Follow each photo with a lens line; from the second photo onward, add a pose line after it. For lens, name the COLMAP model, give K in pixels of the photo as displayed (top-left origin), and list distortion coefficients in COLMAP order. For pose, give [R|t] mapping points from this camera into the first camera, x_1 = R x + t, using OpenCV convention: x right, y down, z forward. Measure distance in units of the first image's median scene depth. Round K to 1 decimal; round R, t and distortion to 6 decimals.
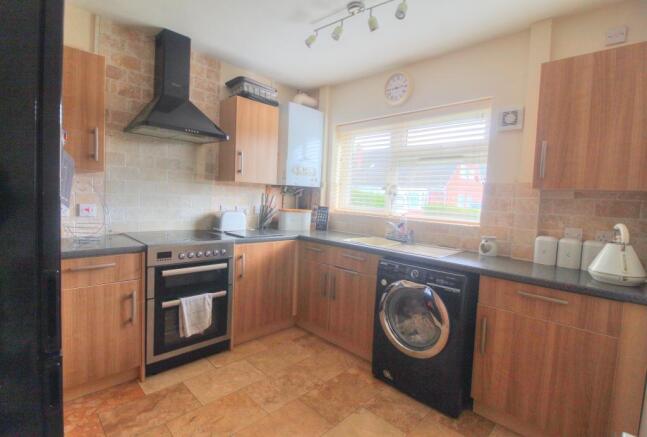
lens RADIAL K [[304.5, 0, 323.5], [0, 304.5, 218.5], [0, 0, 1]] dist [-0.001368, -0.000210]
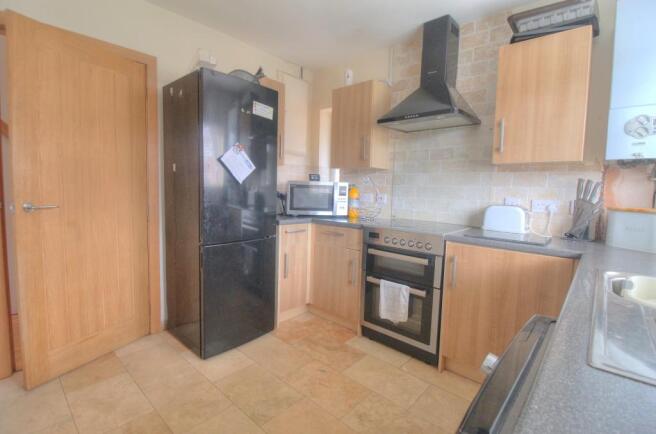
lens RADIAL K [[312.4, 0, 328.0], [0, 312.4, 217.0], [0, 0, 1]] dist [0.000125, -0.000631]
pose [[0.043358, 0.044902, -0.998050, 0.563675], [-0.099246, 0.994242, 0.040420, 0.020503], [0.994118, 0.097300, 0.047564, 0.699882]]
